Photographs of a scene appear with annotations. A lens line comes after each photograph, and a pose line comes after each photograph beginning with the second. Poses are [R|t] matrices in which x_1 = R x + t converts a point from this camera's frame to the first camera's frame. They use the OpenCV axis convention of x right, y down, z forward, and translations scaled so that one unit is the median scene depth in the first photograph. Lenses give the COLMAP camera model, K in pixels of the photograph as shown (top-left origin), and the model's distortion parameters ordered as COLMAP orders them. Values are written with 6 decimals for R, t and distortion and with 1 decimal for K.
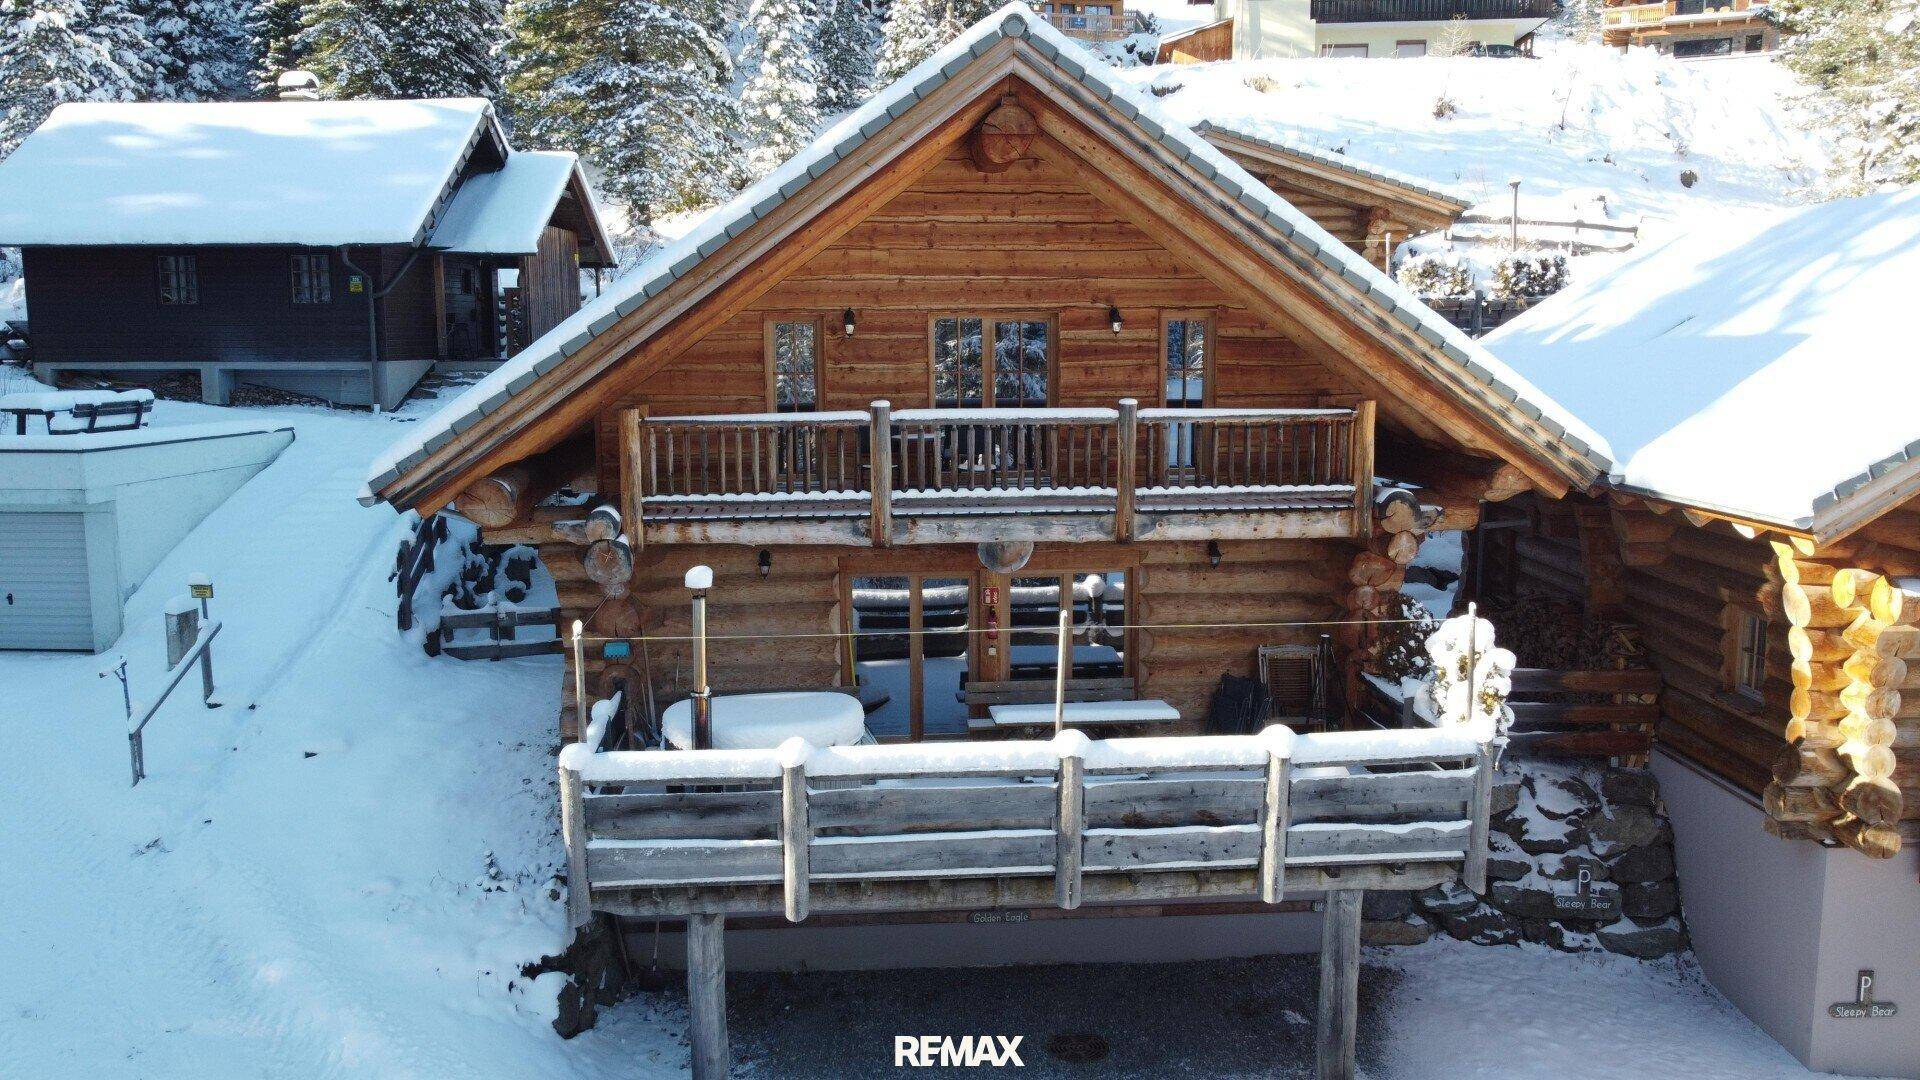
lens RADIAL K [[1442.8, 0, 958.4], [0, 1442.8, 544.9], [0, 0, 1]] dist [0.003088, -0.005326]
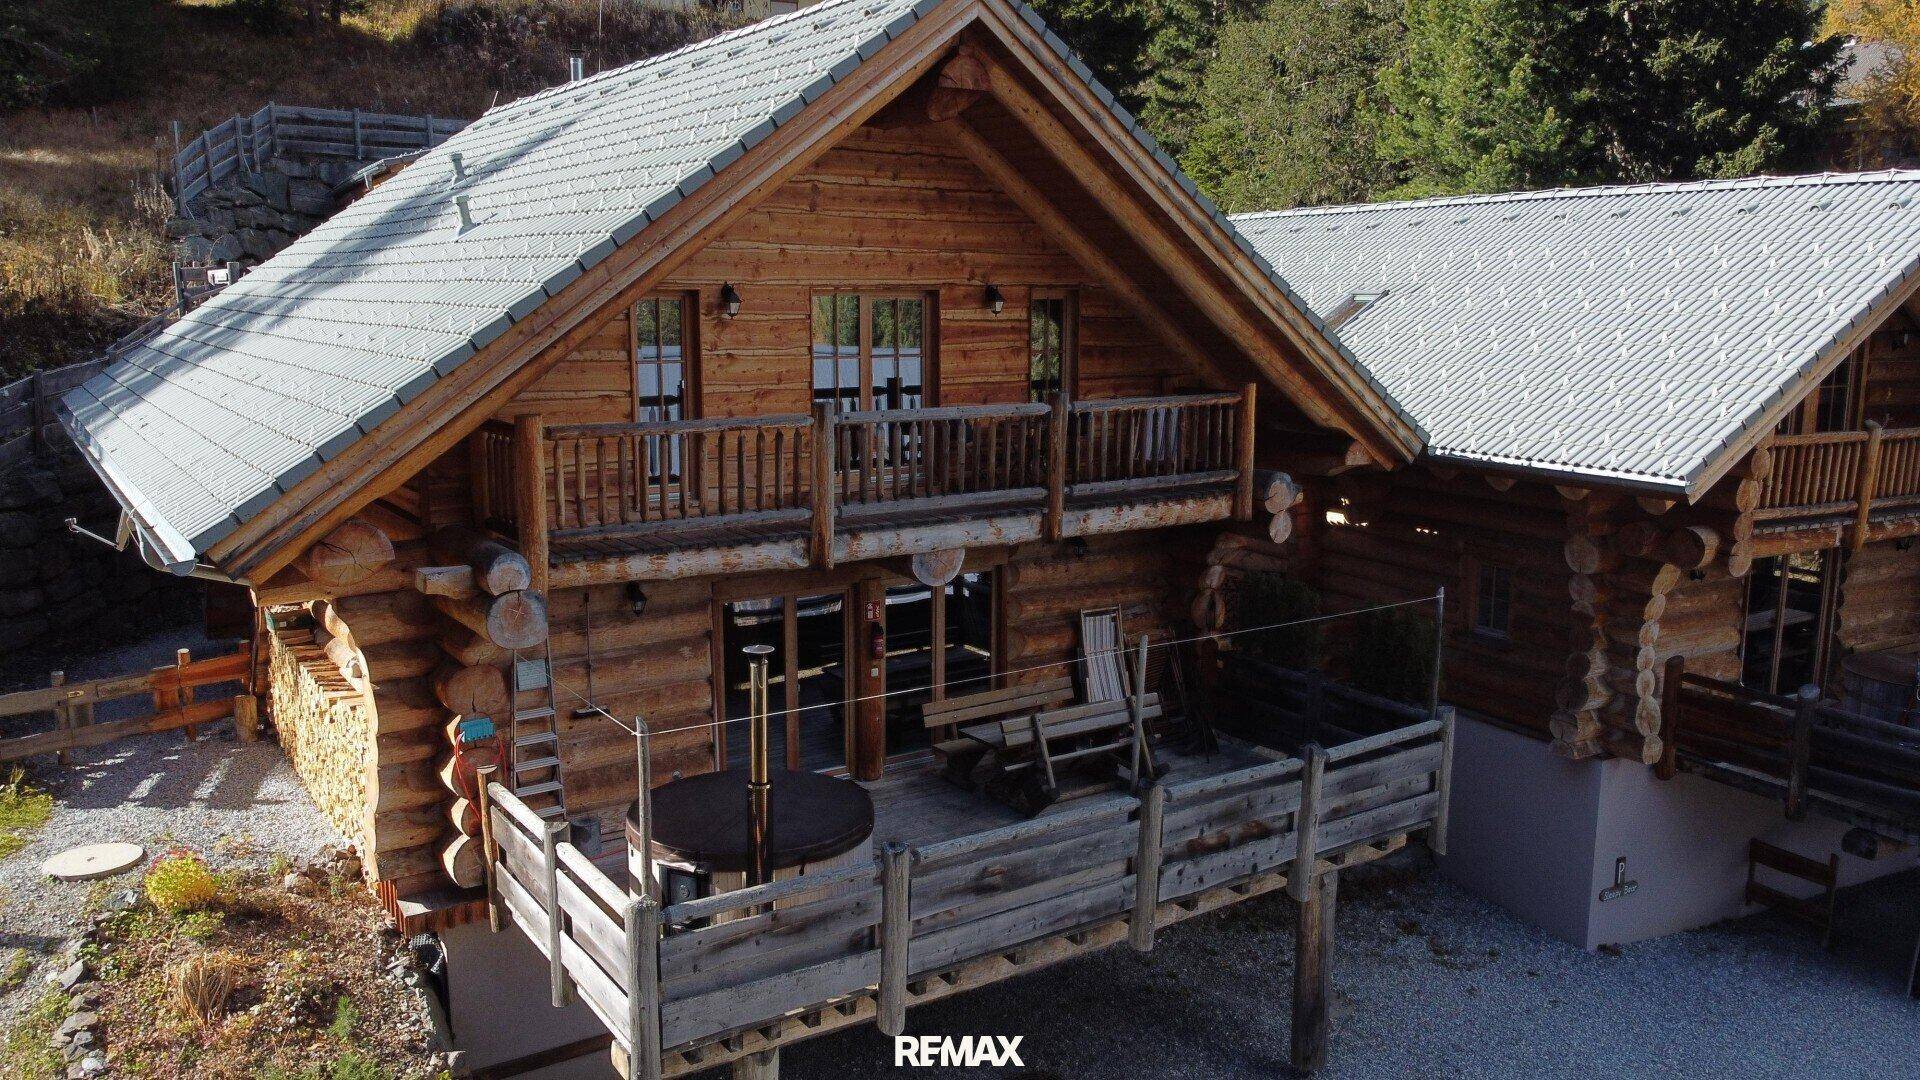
lens RADIAL K [[1442.8, 0, 958.4], [0, 1442.8, 544.9], [0, 0, 1]] dist [0.003088, -0.005326]
pose [[0.876068, -0.072828, 0.476656, -0.381602], [0.056463, 0.997222, 0.048589, -0.048325], [-0.478870, -0.015654, 0.877746, 0.213929]]
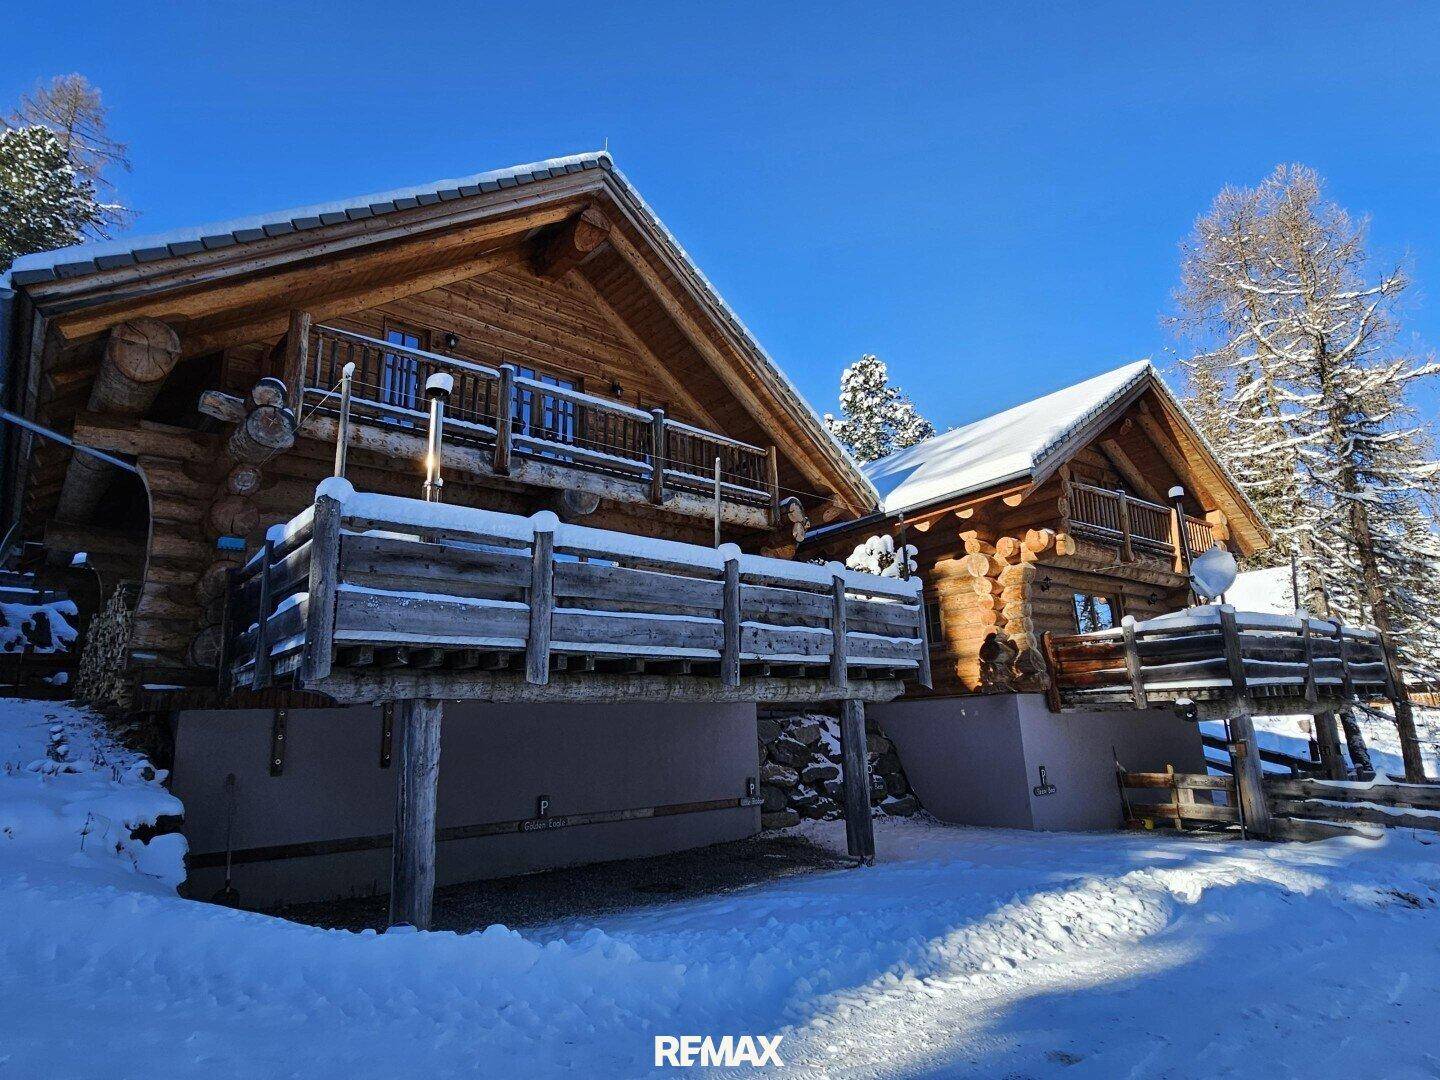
lens RADIAL K [[789.9, 0, 713.6], [0, 789.9, 539.4], [0, 0, 1]] dist [0.003709, 0.000233]
pose [[0.806724, 0.113781, 0.579871, -0.295135], [0.116158, 0.931610, -0.344398, 0.311898], [-0.579399, 0.345190, 0.738336, 0.394711]]
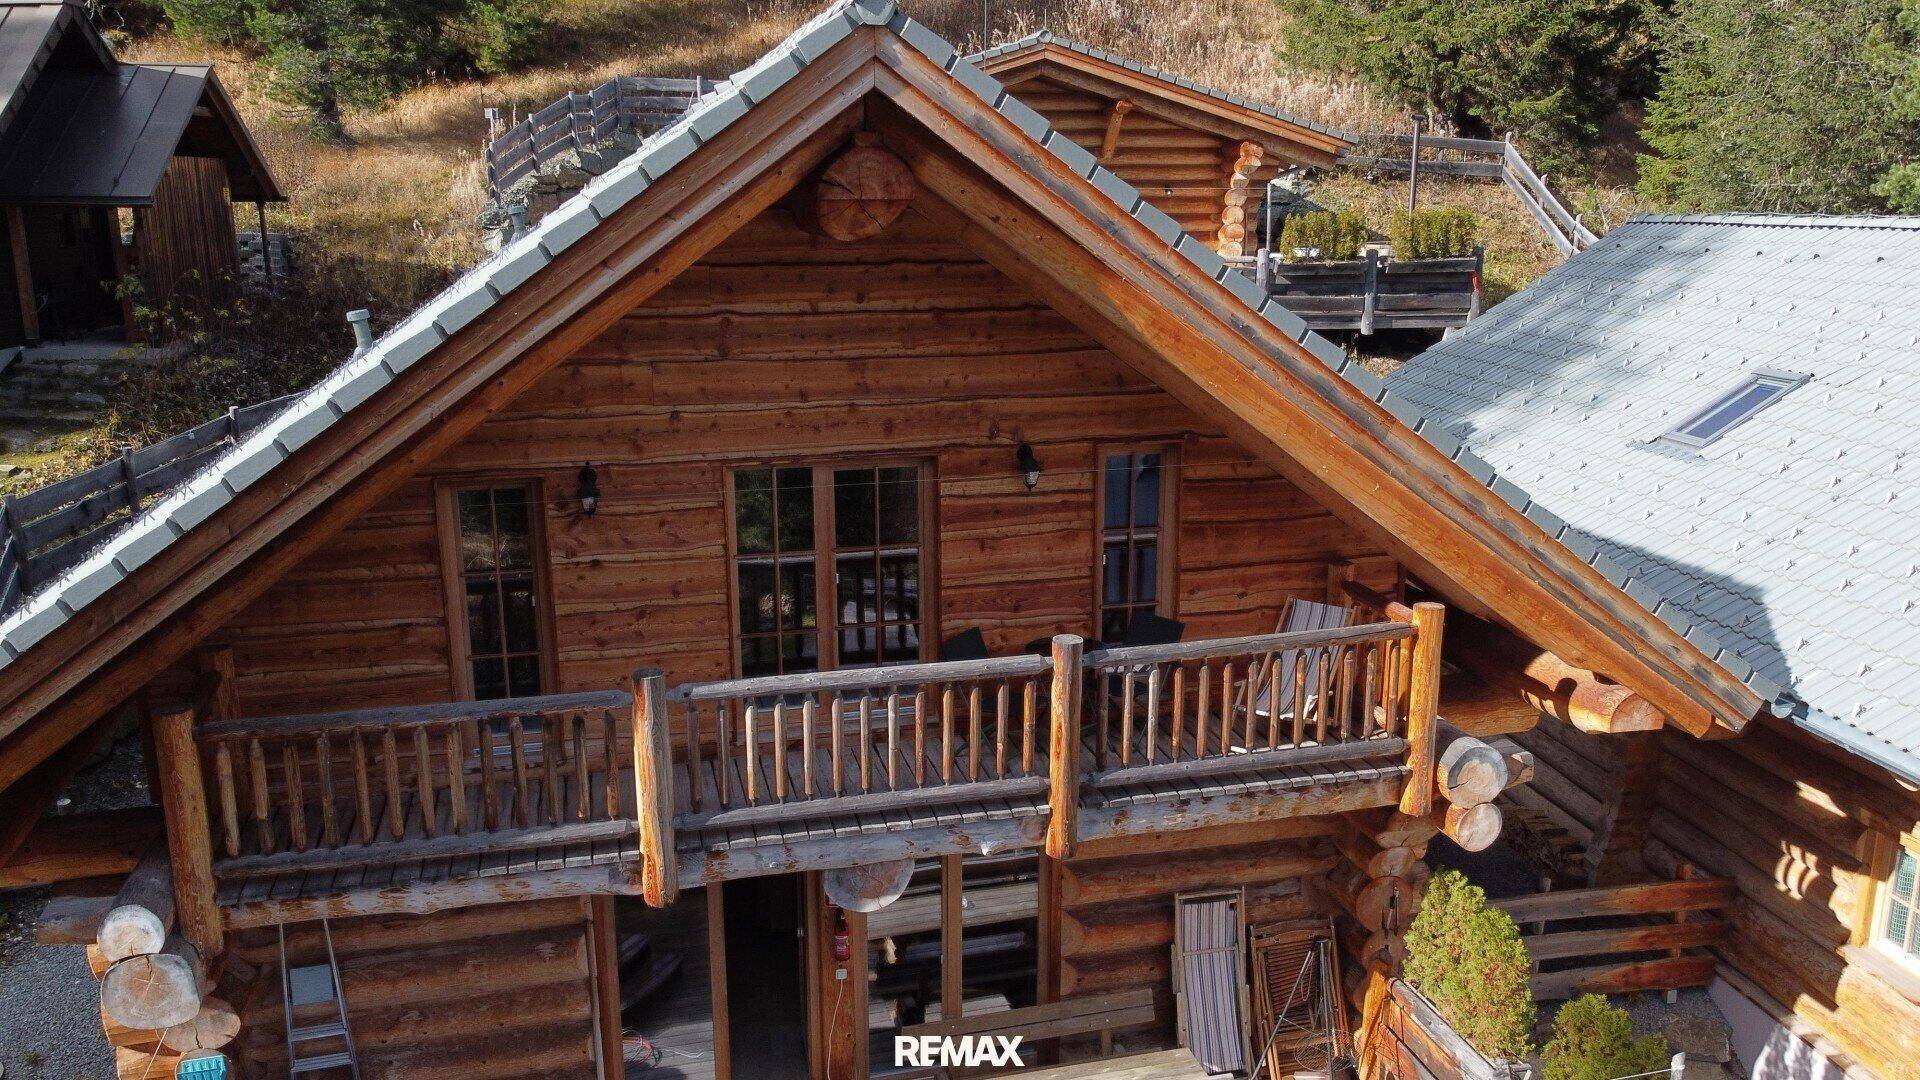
lens RADIAL K [[1456.4, 0, 960.0], [0, 1456.4, 540.0], [0, 0, 1]] dist [-0.004522, -0.001158]
pose [[0.987528, -0.034659, 0.153581, -0.018683], [0.019930, 0.995140, 0.096427, -0.195599], [-0.156177, -0.092164, 0.983420, 0.407555]]
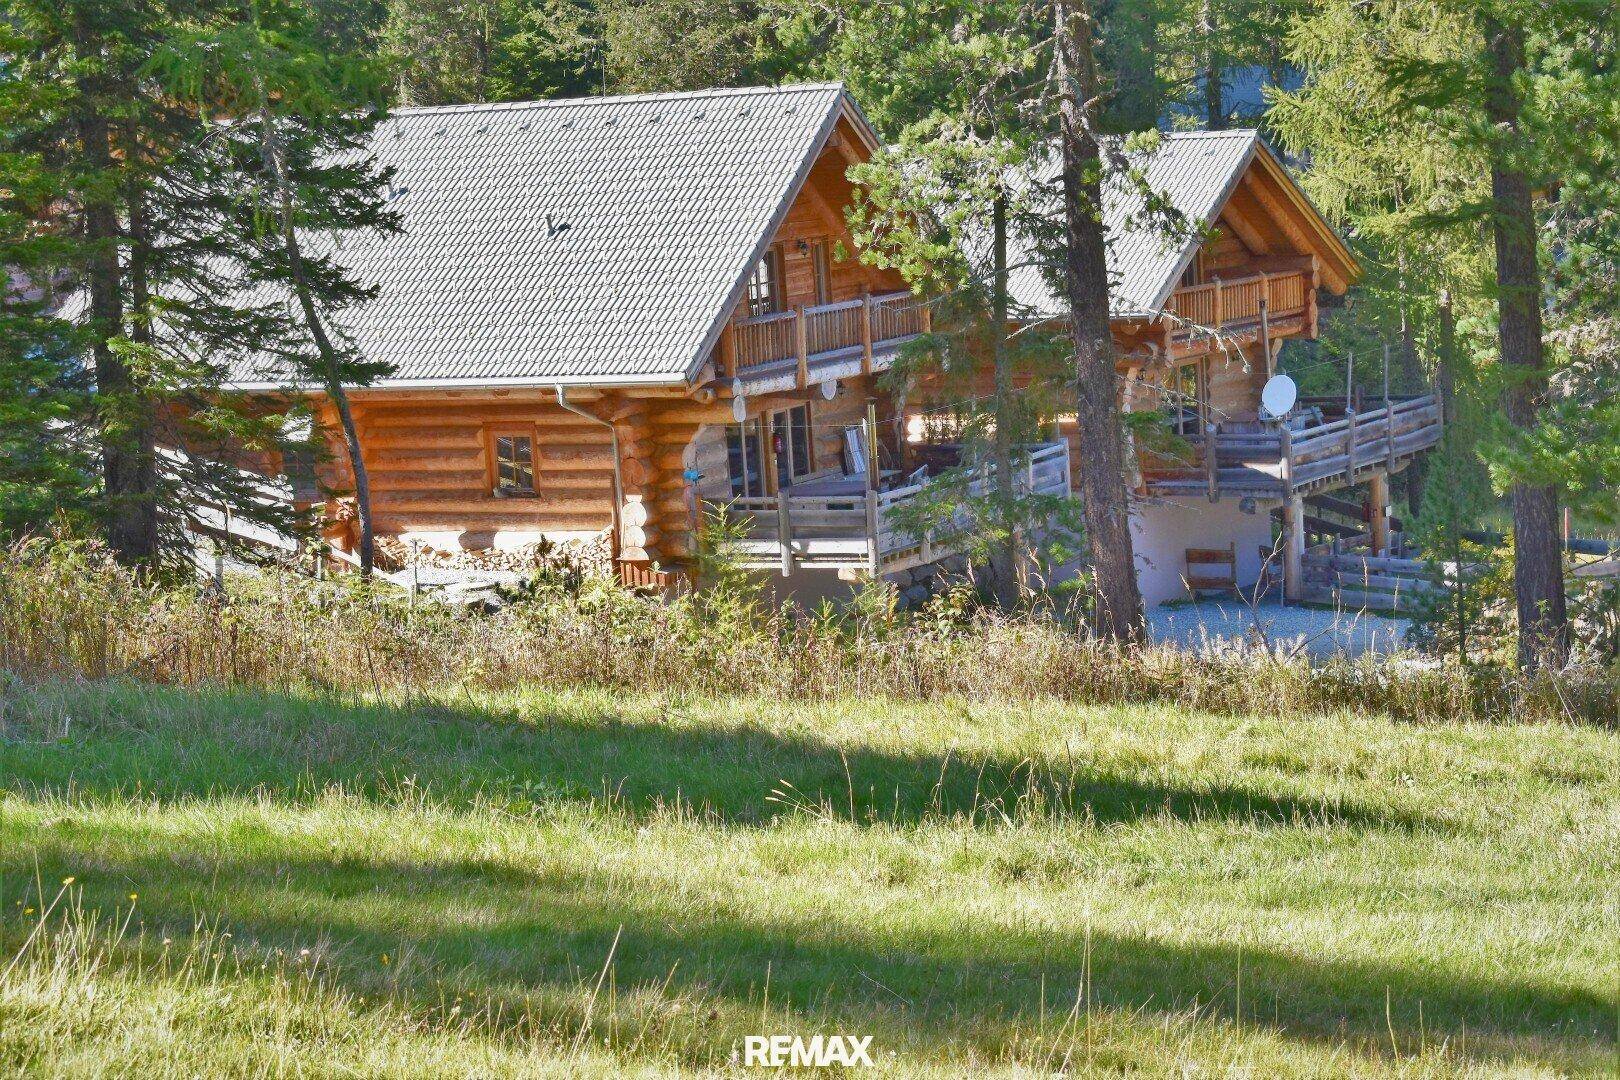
lens RADIAL K [[3464.2, 0, 810.0], [0, 3464.2, 540.0], [0, 0, 1]] dist [0.003475, -0.023533]
pose [[0.538460, -0.128905, 0.832733, -3.360086], [0.173196, 0.984061, 0.040338, 0.013647], [-0.824660, 0.122505, 0.552204, -1.184850]]
